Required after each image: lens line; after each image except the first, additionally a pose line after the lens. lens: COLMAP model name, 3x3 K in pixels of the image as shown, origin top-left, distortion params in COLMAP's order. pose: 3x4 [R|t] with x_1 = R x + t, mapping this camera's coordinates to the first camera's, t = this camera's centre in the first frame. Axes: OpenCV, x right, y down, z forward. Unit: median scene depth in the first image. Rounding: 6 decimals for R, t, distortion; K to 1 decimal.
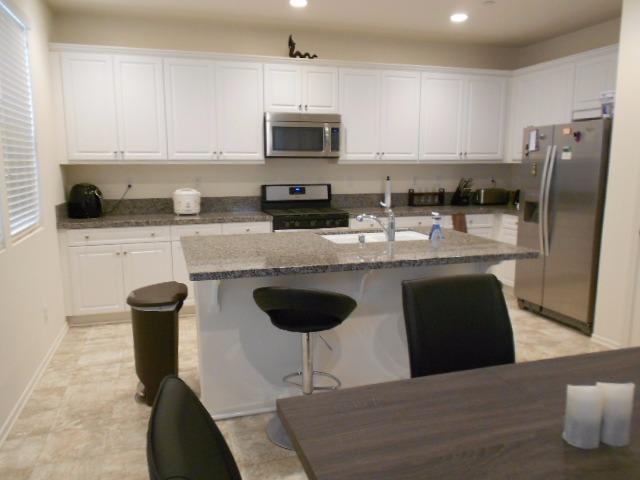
lens RADIAL K [[513.1, 0, 320.0], [0, 513.1, 240.0], [0, 0, 1]] dist [-0.000158, -0.002617]
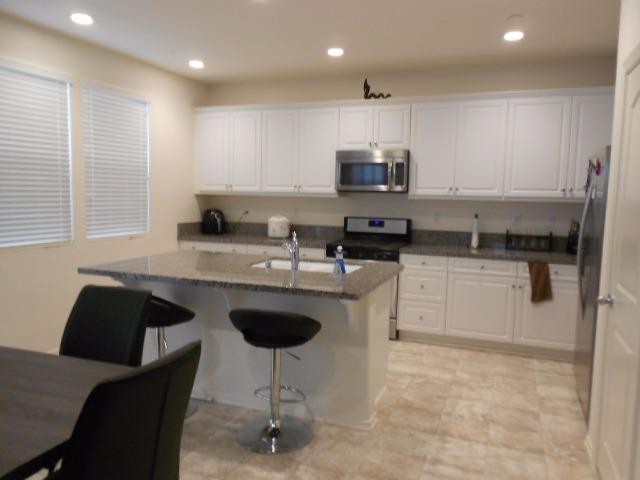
lens RADIAL K [[488.9, 0, 320.2], [0, 488.9, 246.5], [0, 0, 1]] dist [-0.000292, -0.000463]
pose [[0.780131, 0.082196, -0.620194, 0.521857], [-0.114986, 0.993282, -0.012997, -0.025207], [0.614959, 0.081453, 0.784341, 0.162124]]
